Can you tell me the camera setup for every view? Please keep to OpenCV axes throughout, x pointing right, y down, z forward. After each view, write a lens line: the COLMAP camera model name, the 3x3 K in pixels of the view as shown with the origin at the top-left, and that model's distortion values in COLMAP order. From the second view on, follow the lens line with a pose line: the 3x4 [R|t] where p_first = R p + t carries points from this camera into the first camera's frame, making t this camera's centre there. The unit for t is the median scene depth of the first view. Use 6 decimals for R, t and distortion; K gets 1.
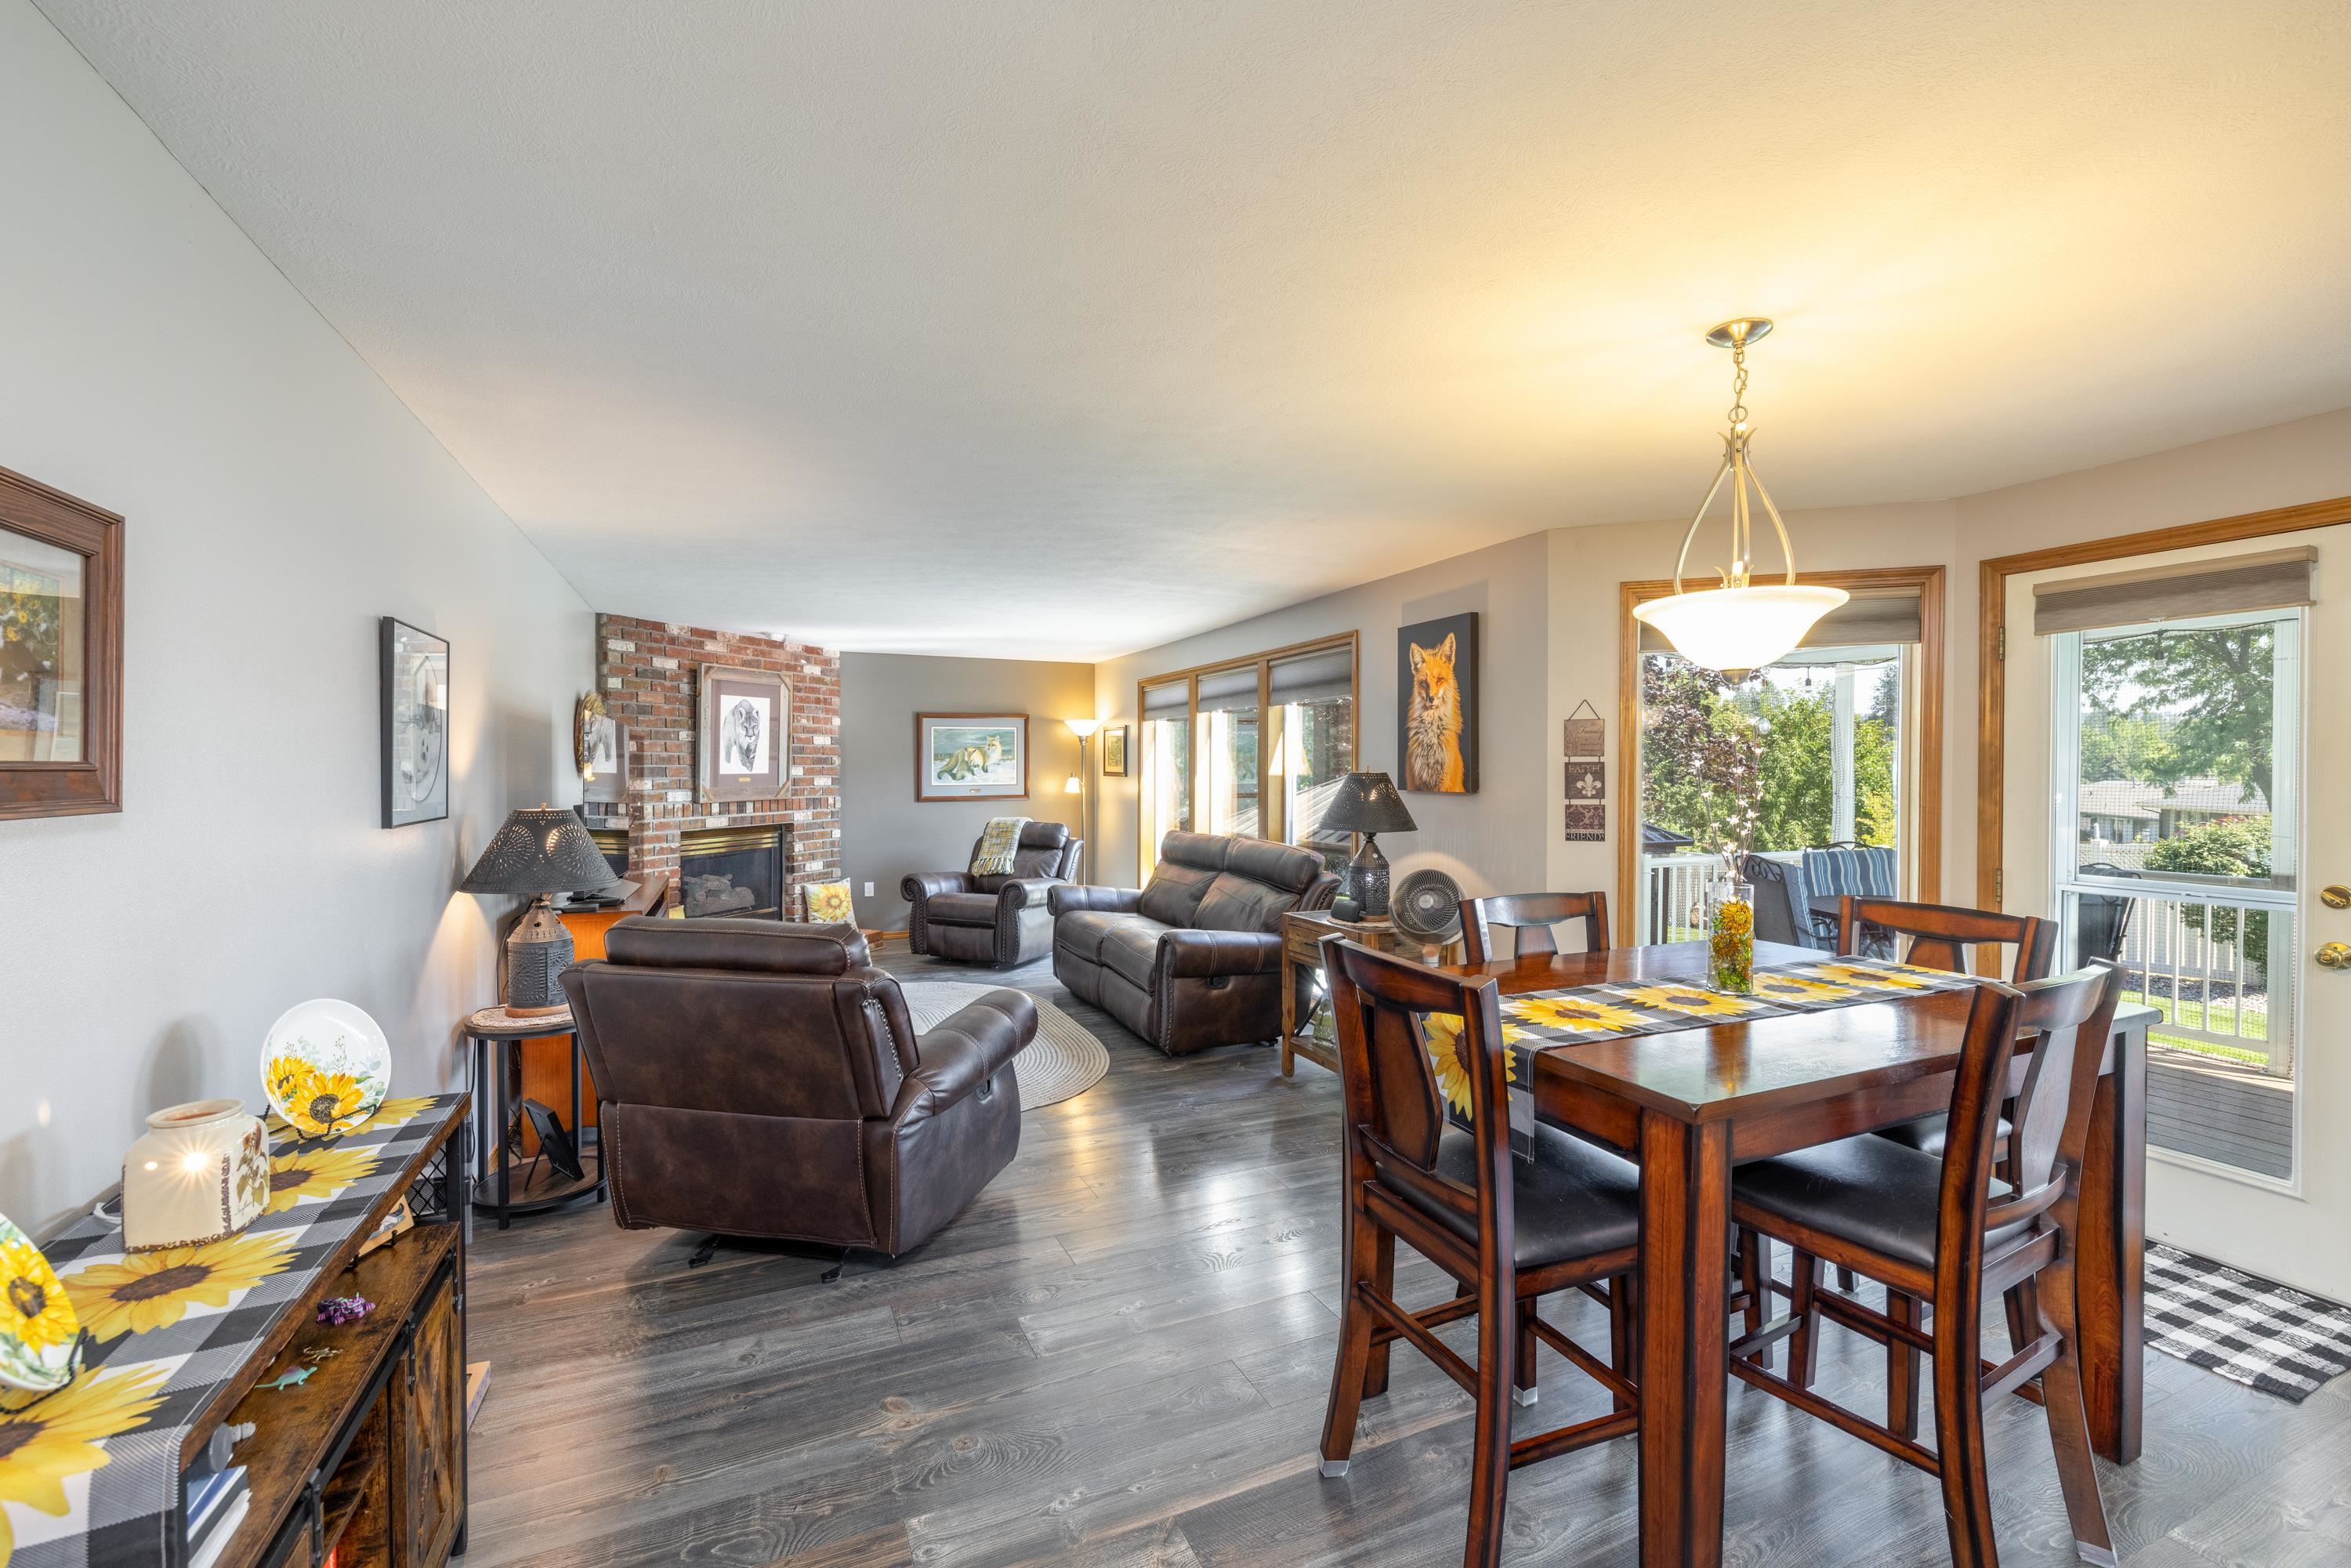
lens RADIAL K [[982.3, 0, 1175.5], [0, 982.3, 784.0], [0, 0, 1]] dist [0.000372, 0.000213]
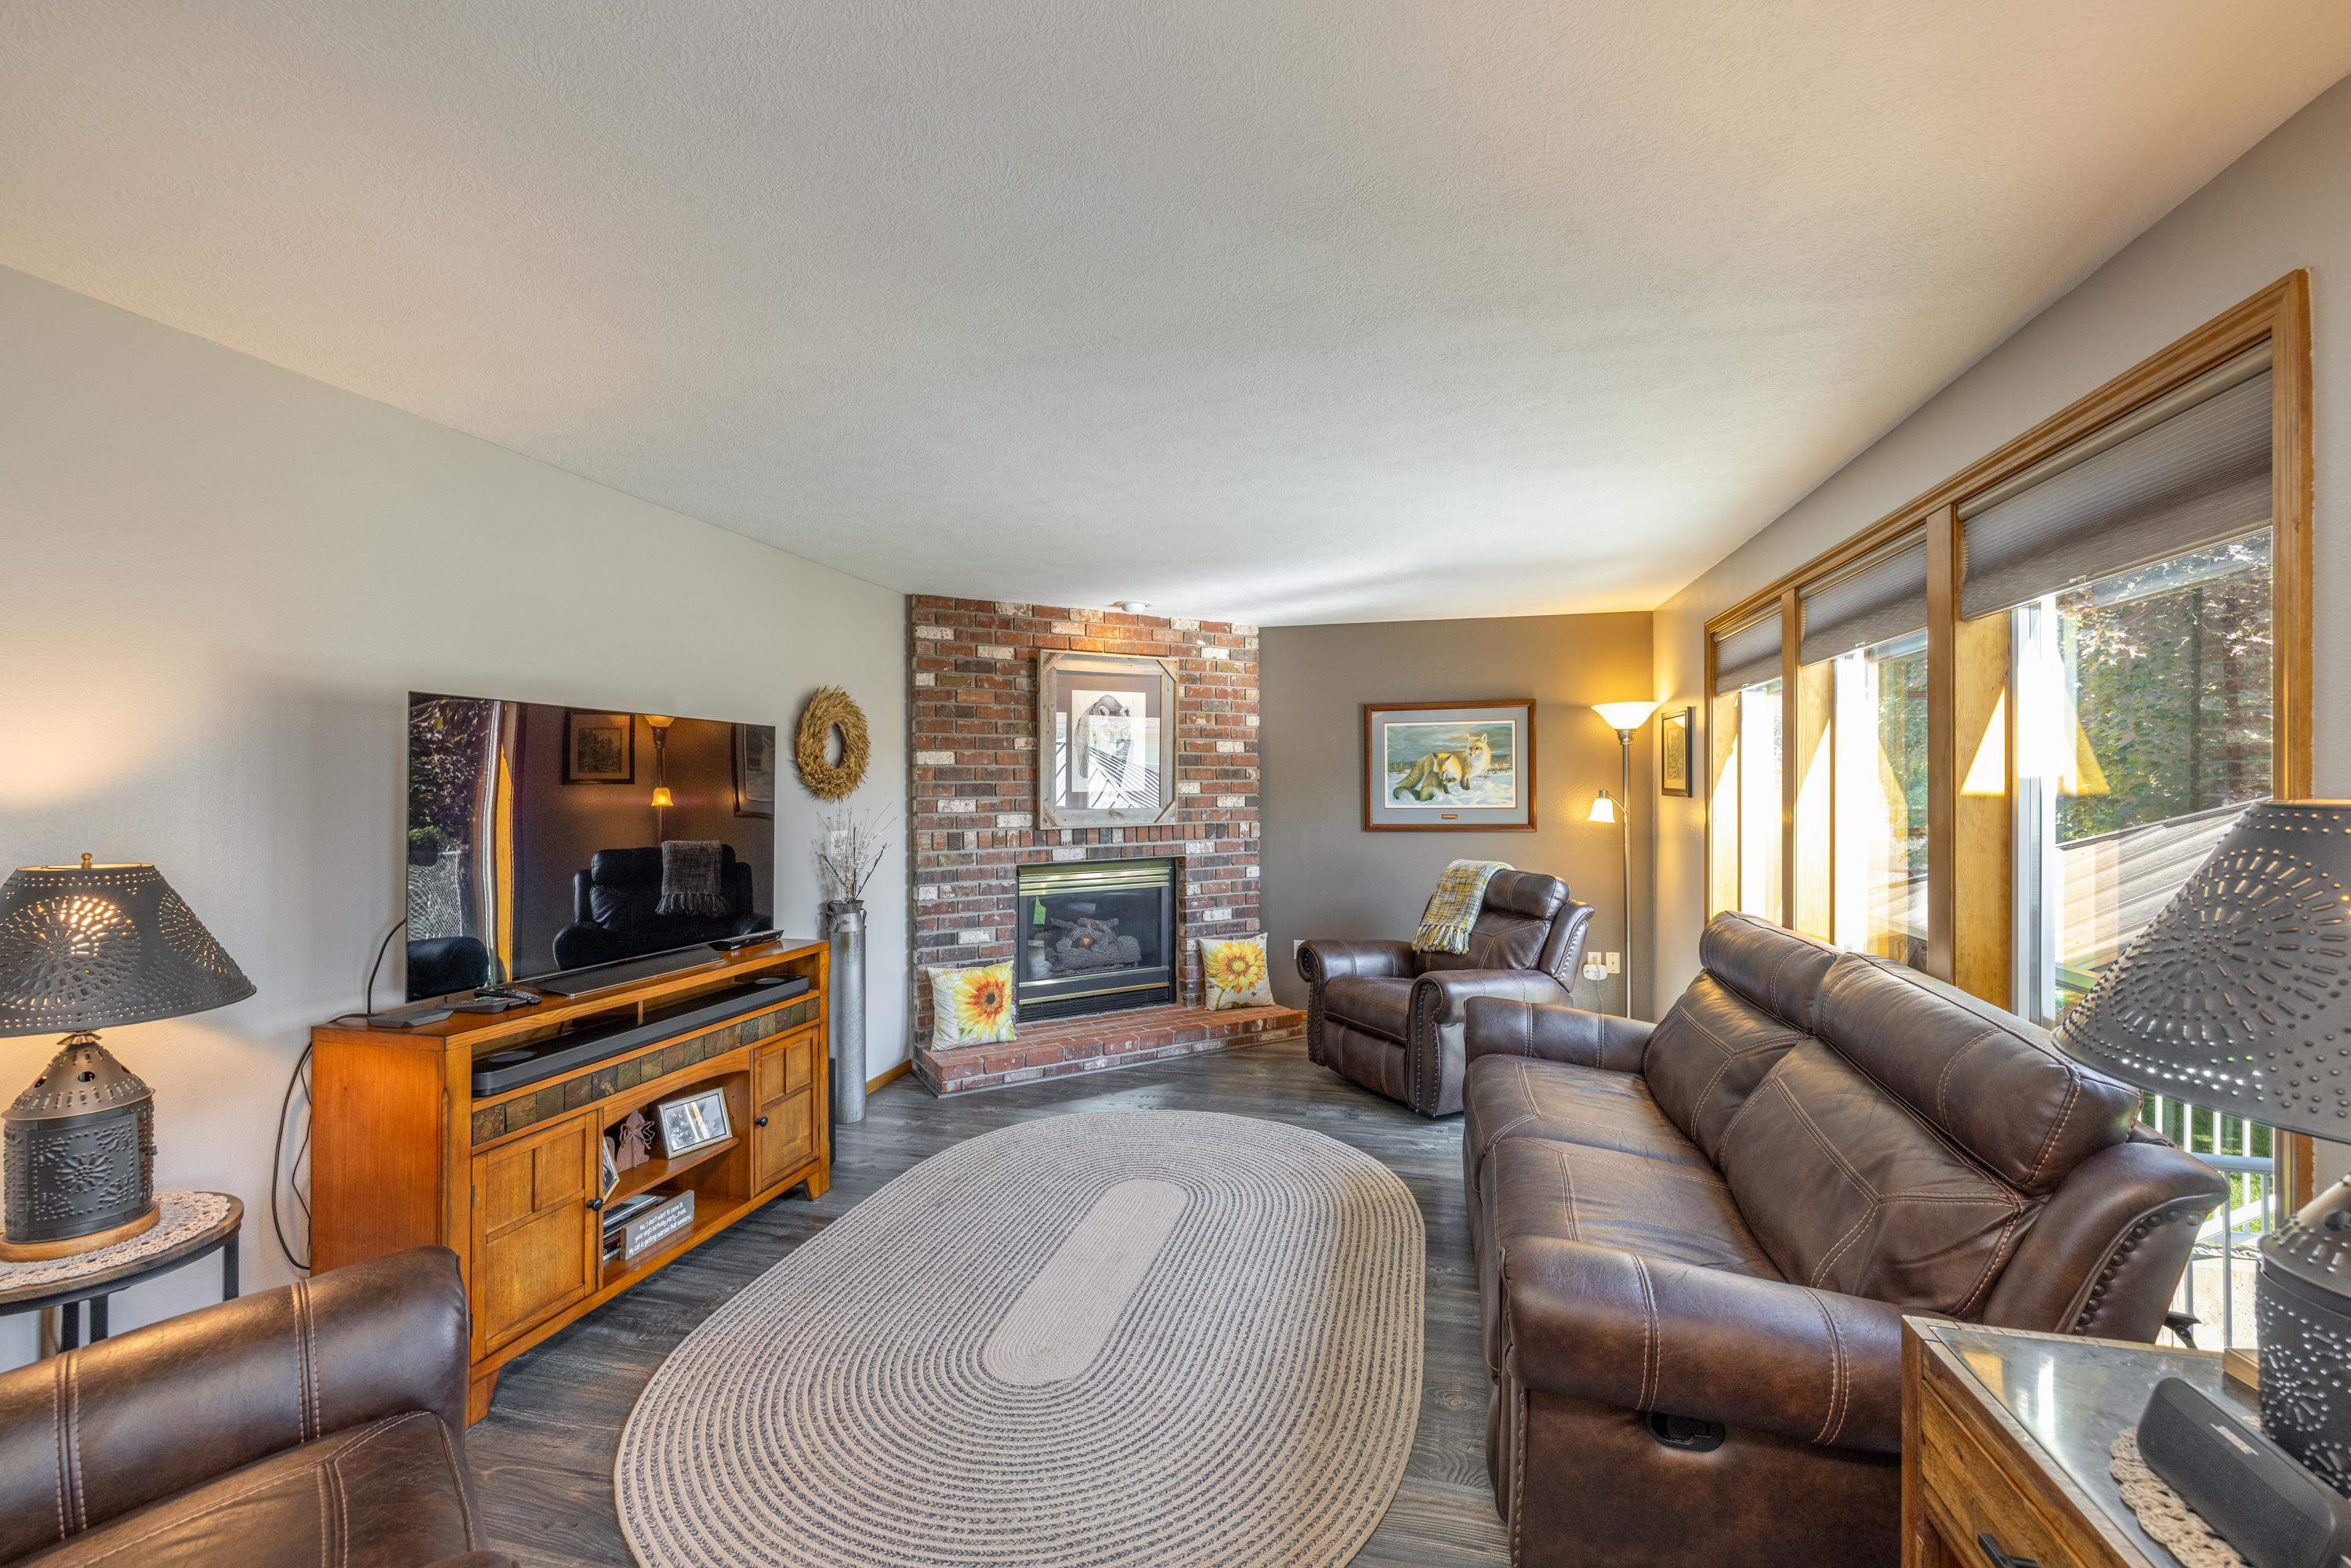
lens RADIAL K [[979.2, 0, 1183.1], [0, 979.2, 789.0], [0, 0, 1]] dist [0.000340, 0.000047]
pose [[0.790010, -0.000035, -0.613094, 0.078260], [-0.005842, 0.999954, -0.007585, -0.007235], [0.613066, 0.009574, 0.789973, 0.441675]]
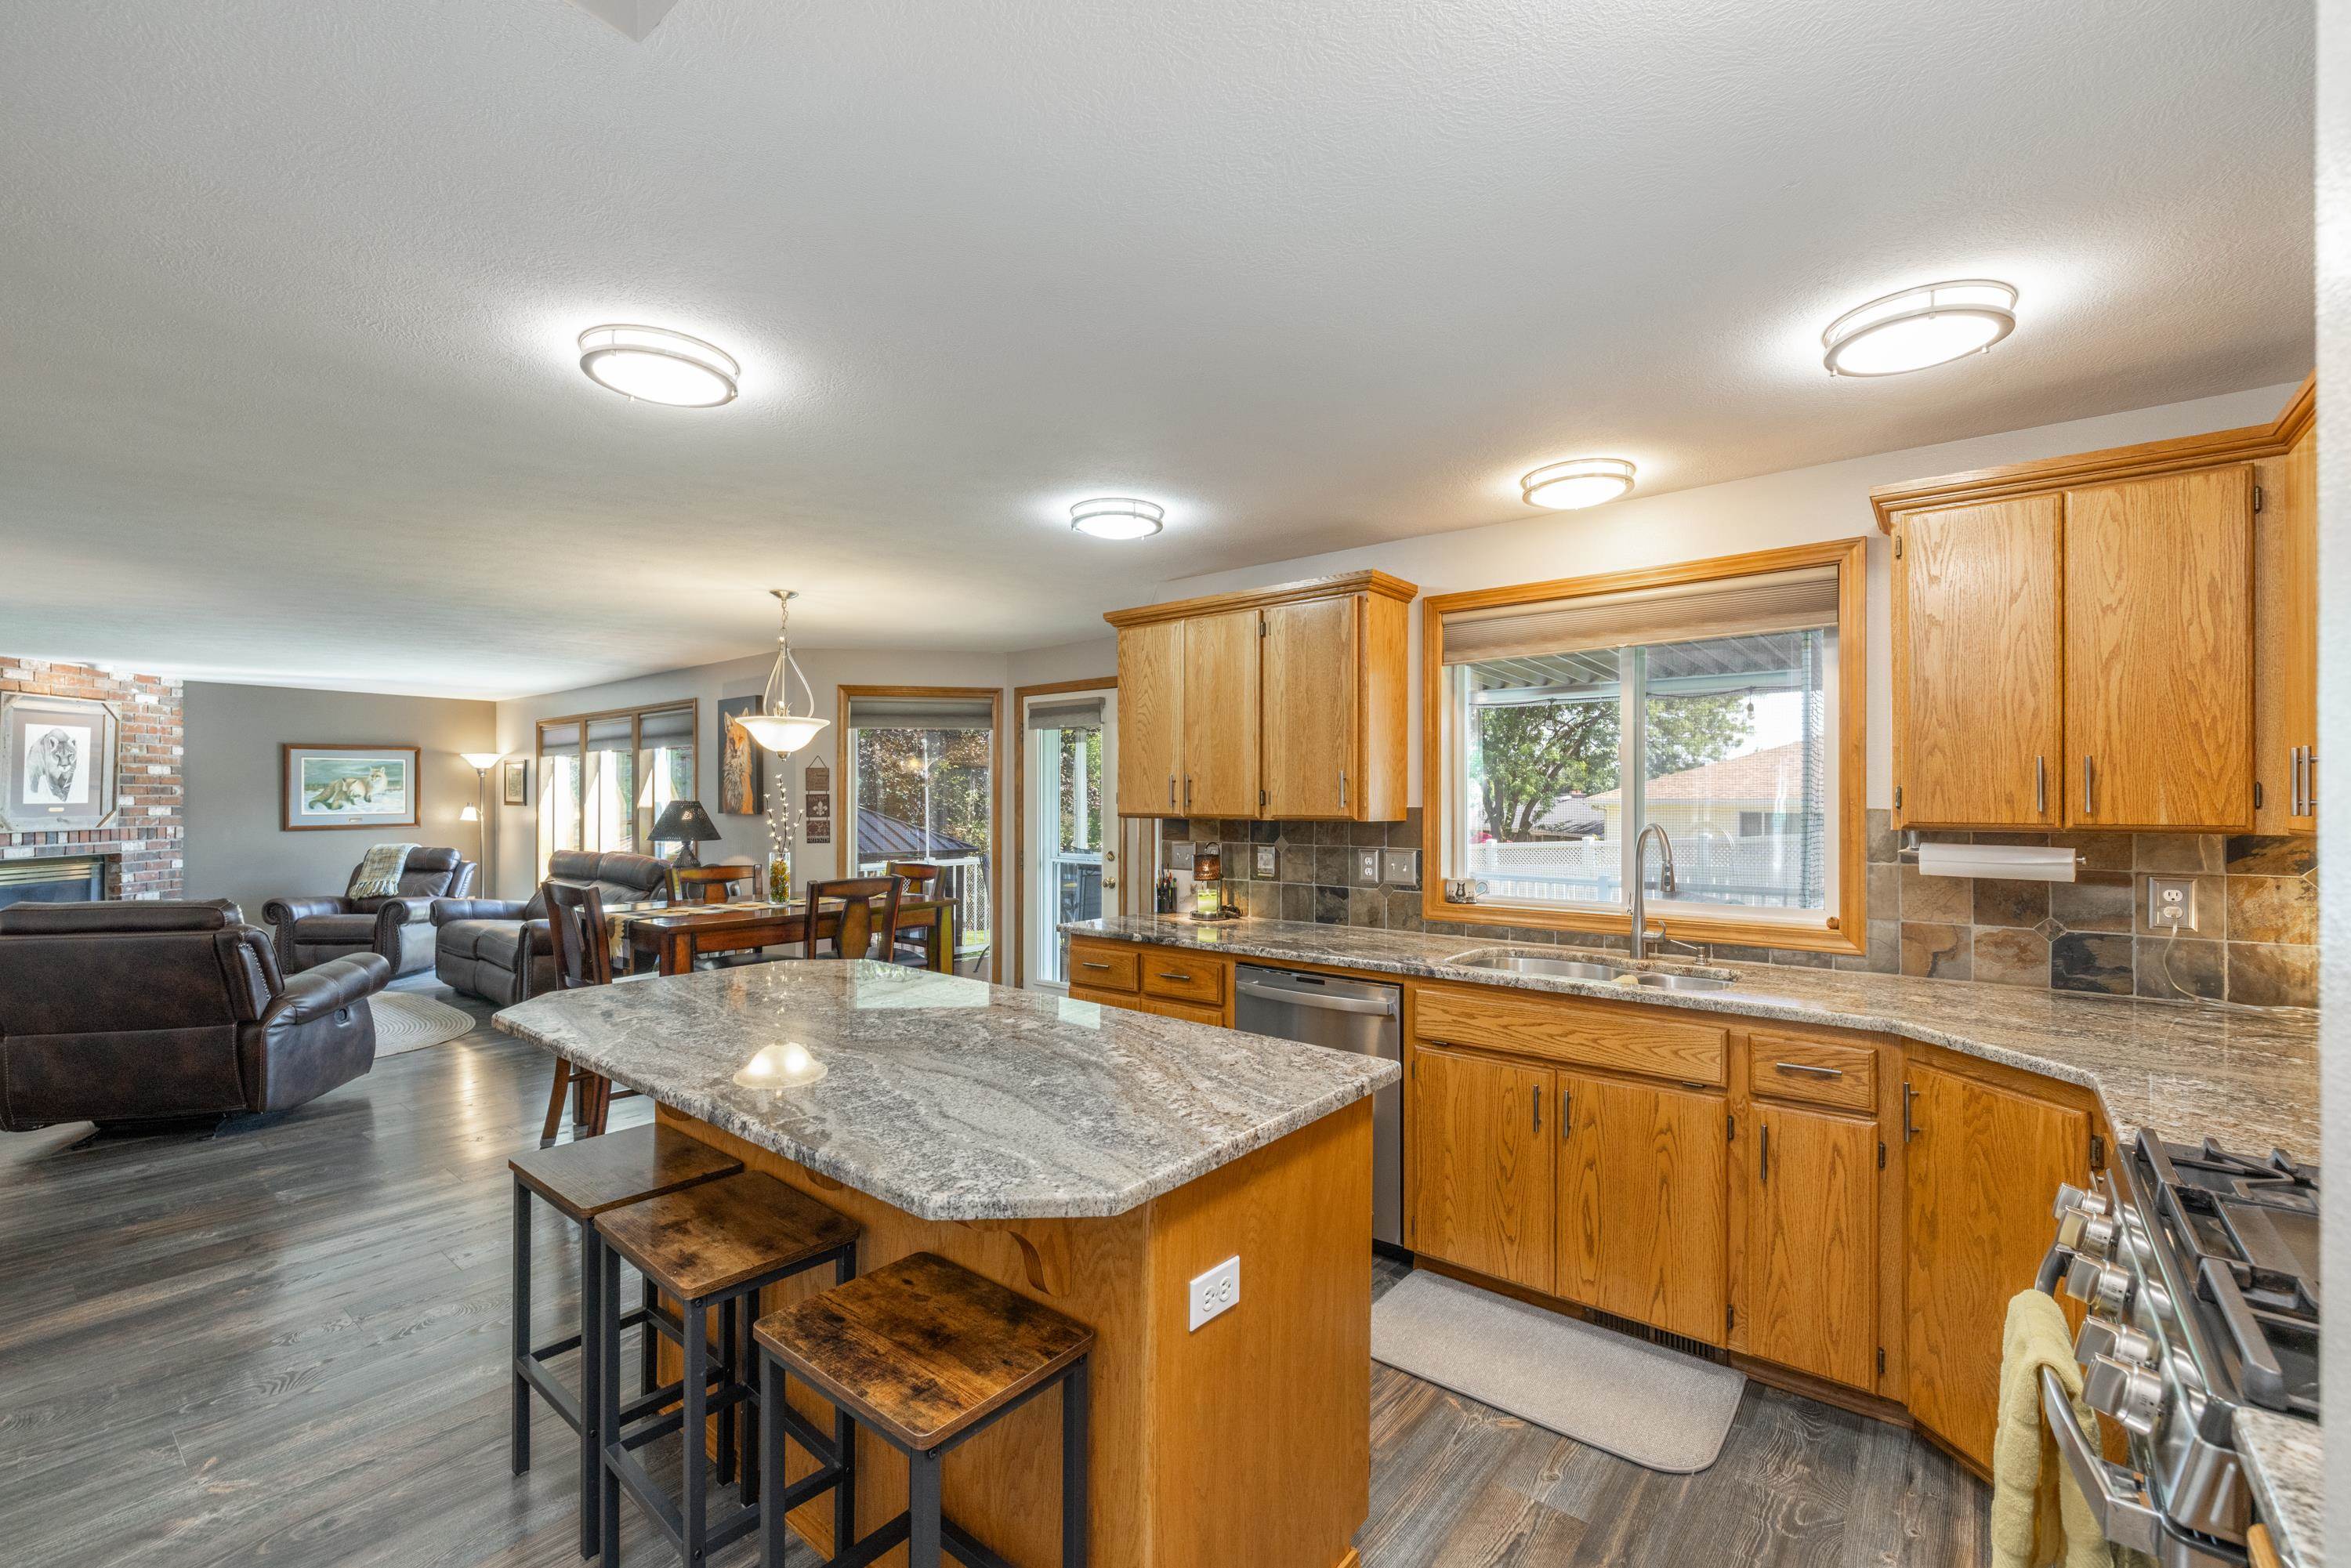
lens RADIAL K [[994.3, 0, 1169.6], [0, 994.3, 797.8], [0, 0, 1]] dist [-0.000108, 0.000053]
pose [[0.891086, 0.000036, 0.453834, 0.106592], [0.007317, 0.999869, -0.014446, 0.006468], [-0.453775, 0.016193, 0.890969, -0.405959]]
